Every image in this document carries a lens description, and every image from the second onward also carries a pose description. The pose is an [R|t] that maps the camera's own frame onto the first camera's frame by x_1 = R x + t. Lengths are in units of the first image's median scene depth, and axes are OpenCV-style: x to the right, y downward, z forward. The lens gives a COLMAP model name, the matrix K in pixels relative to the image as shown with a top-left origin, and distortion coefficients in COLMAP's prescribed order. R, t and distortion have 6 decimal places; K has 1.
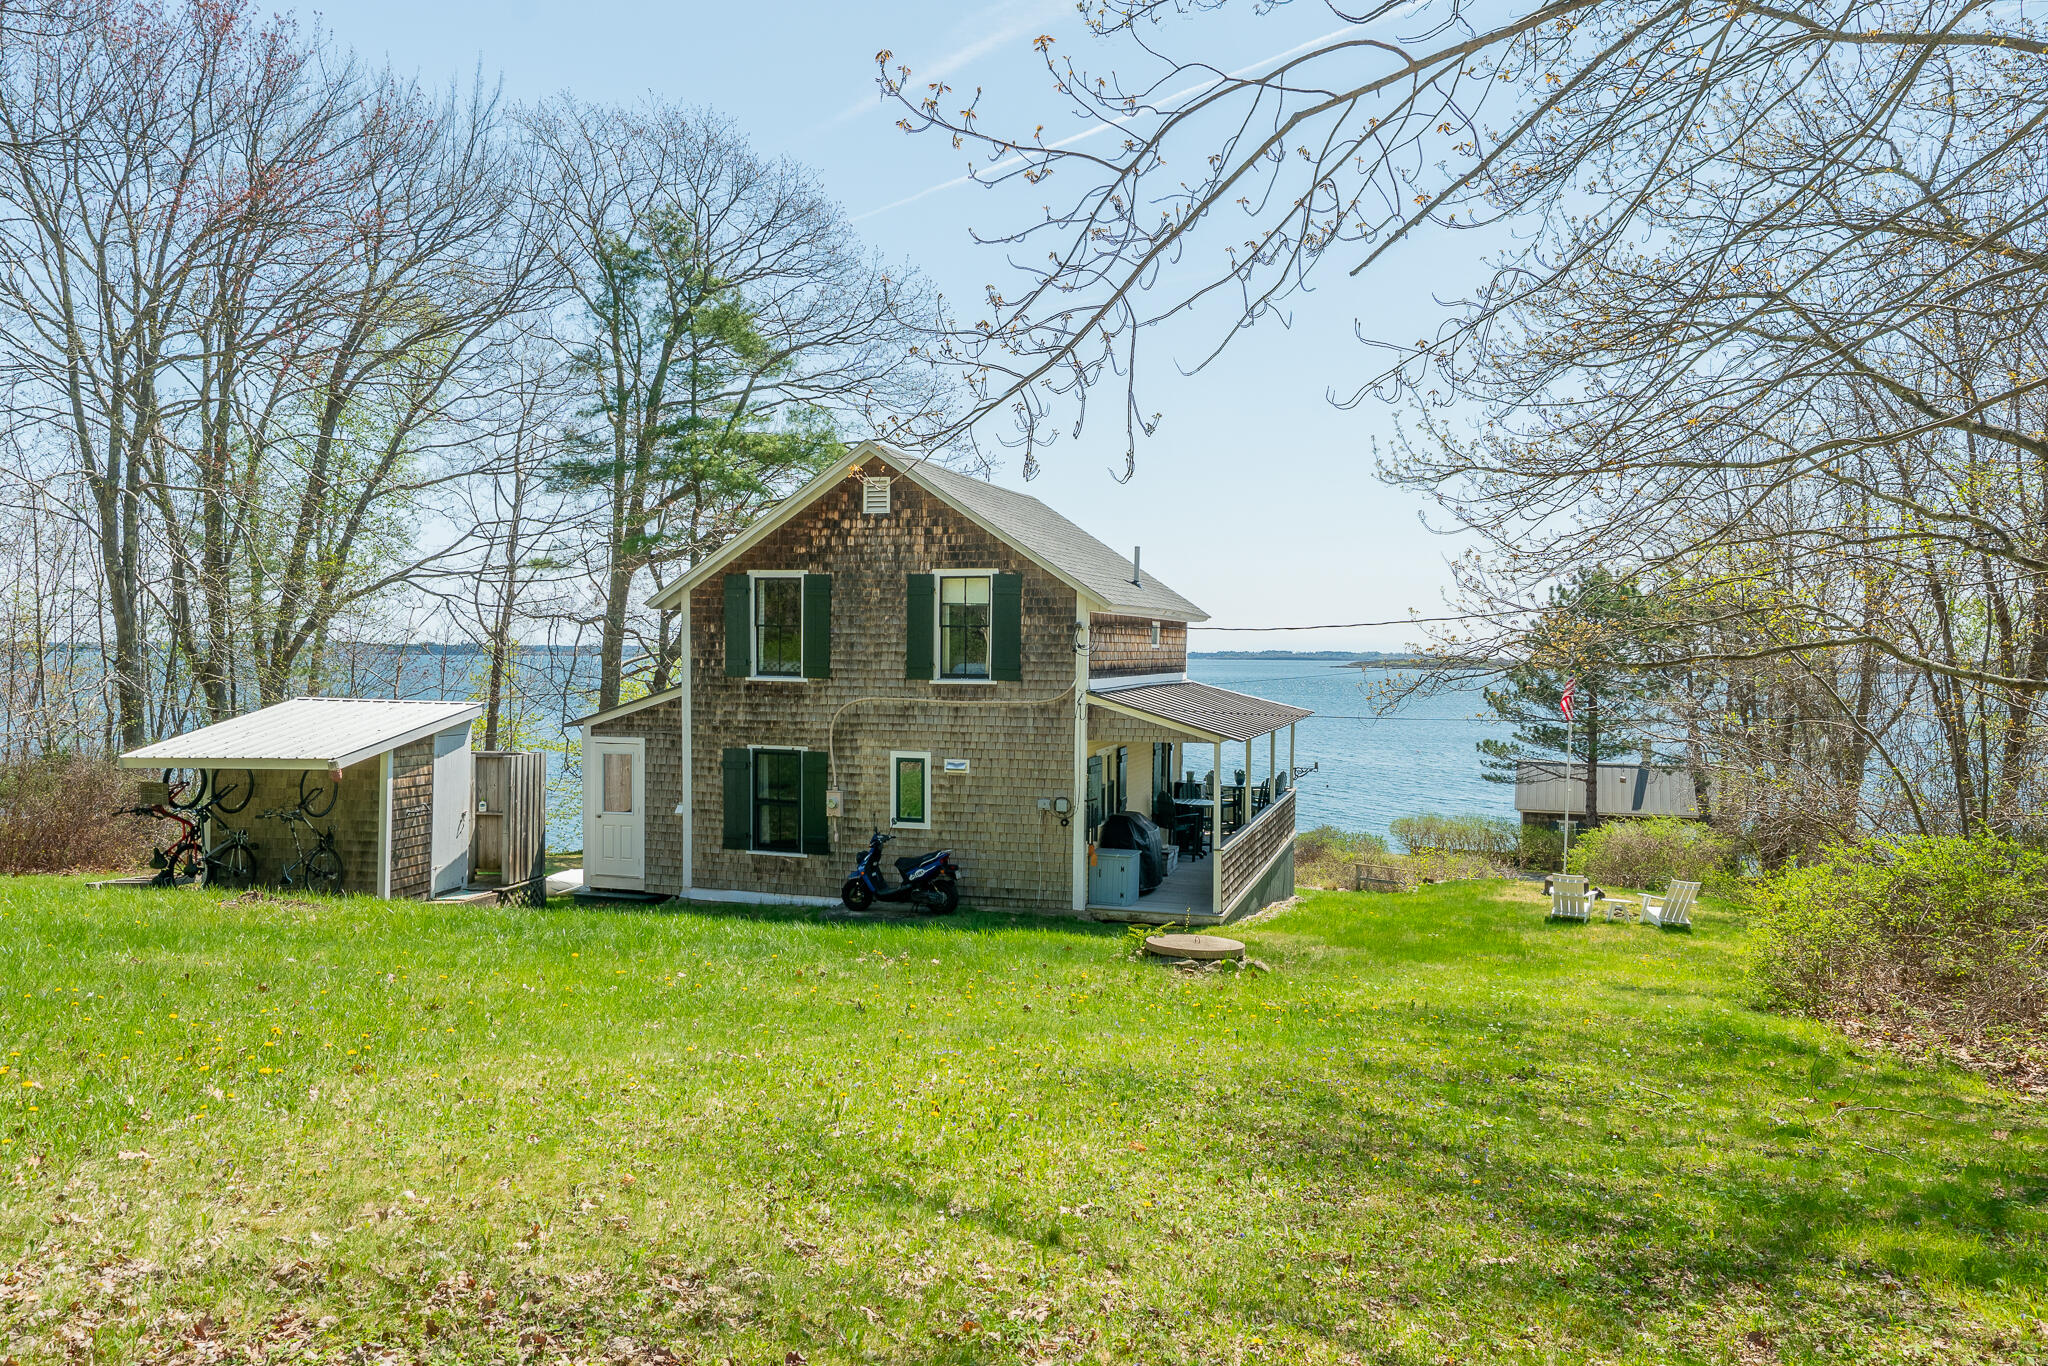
lens RADIAL K [[1525.3, 0, 1024.0], [0, 1525.3, 683.0], [0, 0, 1]] dist [0.001452, 0.002965]
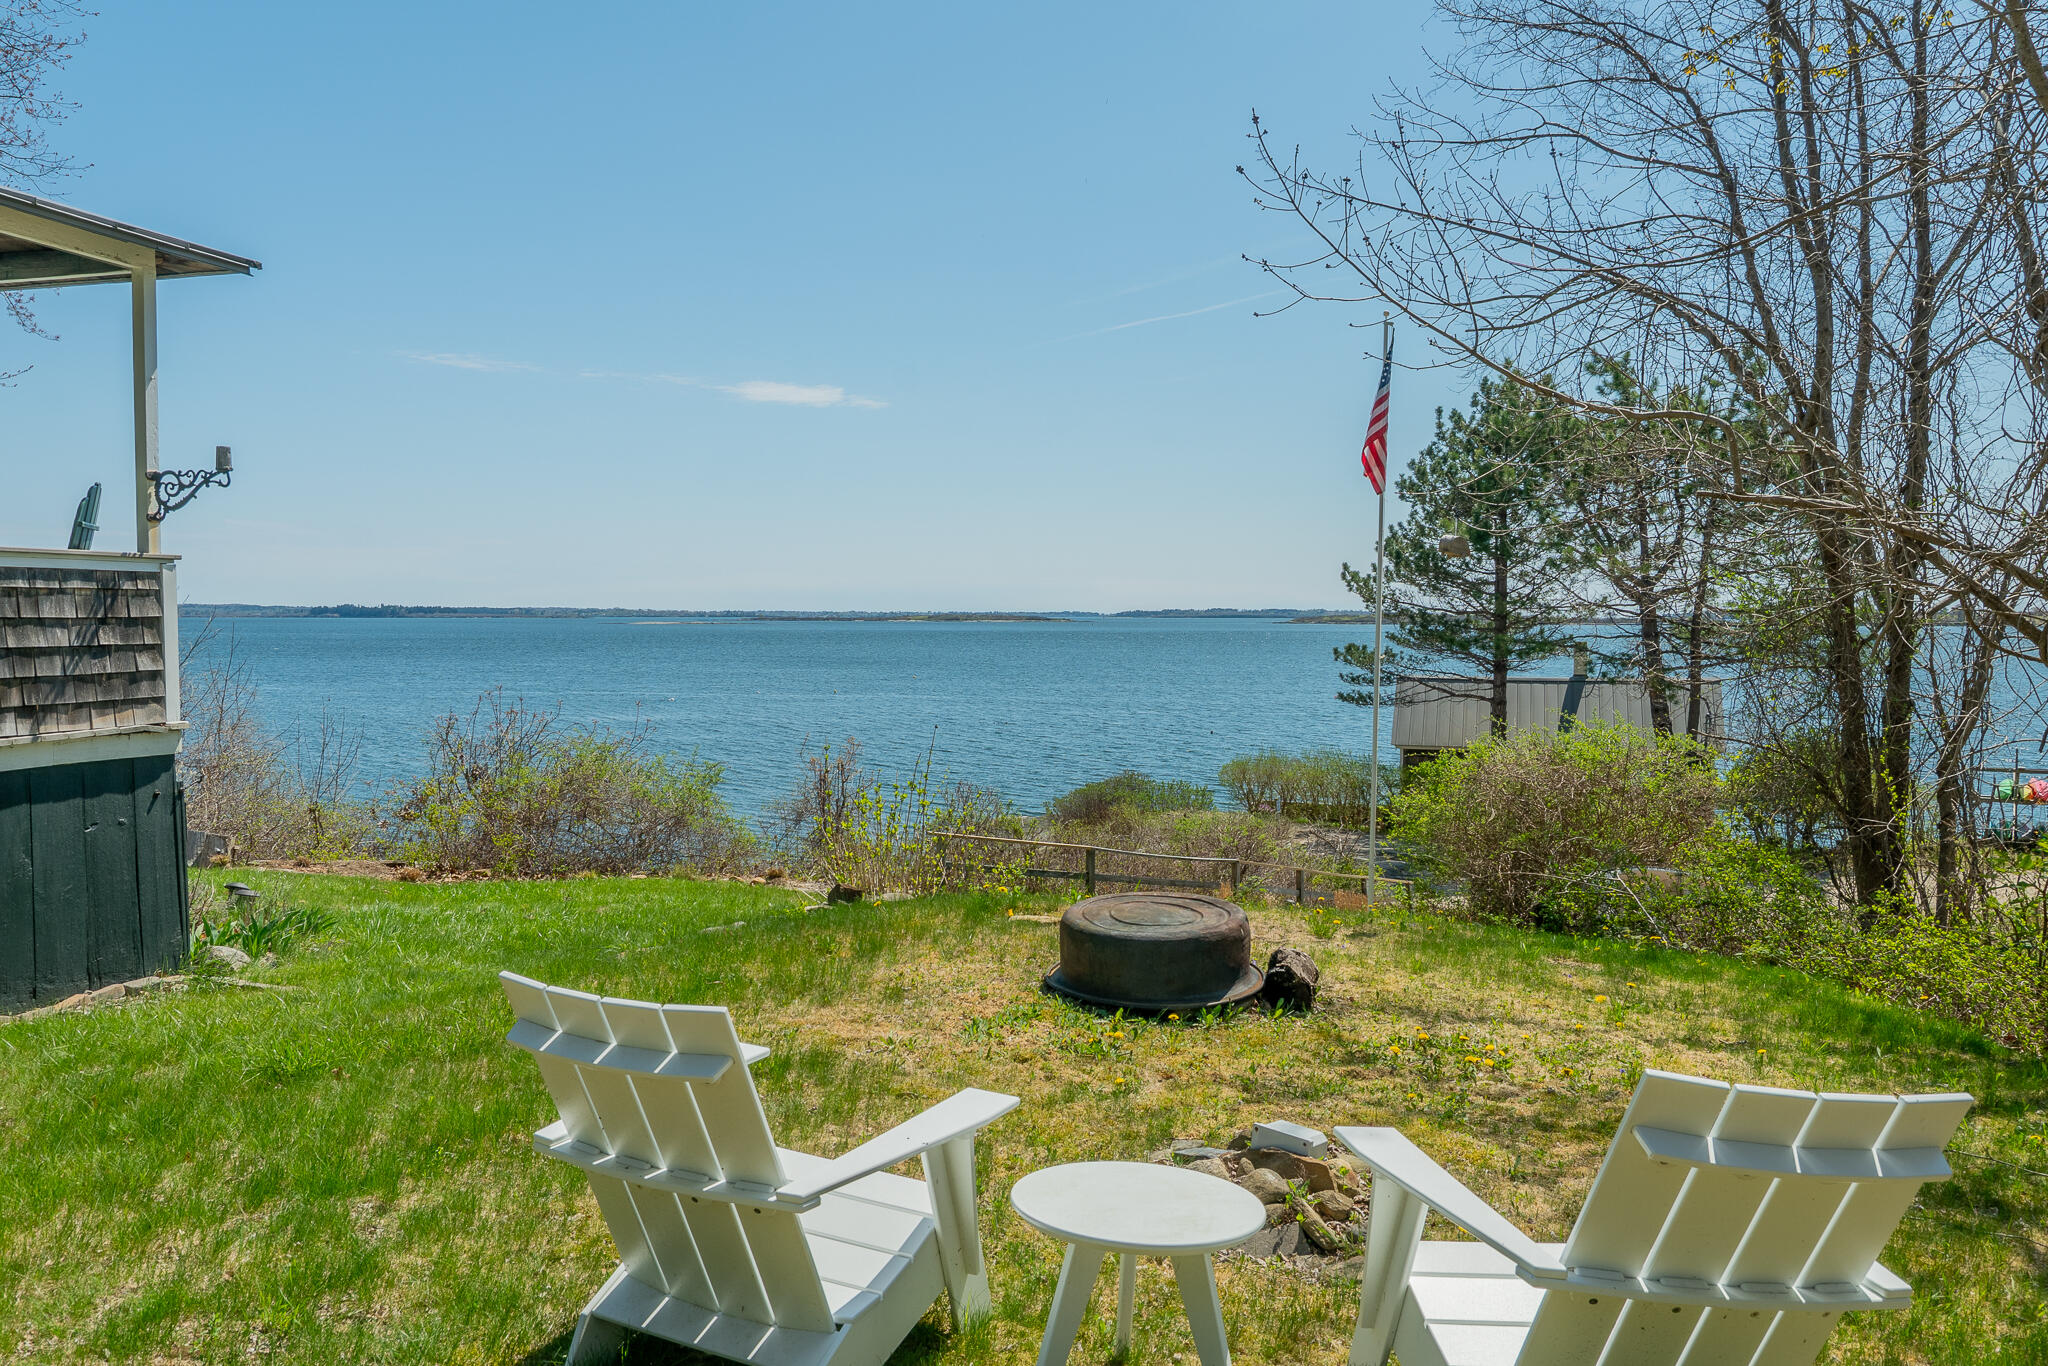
lens RADIAL K [[1468.0, 0, 1024.0], [0, 1468.0, 683.0], [0, 0, 1]] dist [0.000908, -0.002309]
pose [[0.999766, -0.001821, 0.021568, 0.375884], [0.001296, 0.999703, 0.024330, 0.100750], [-0.021605, -0.024296, 0.999471, 0.903294]]
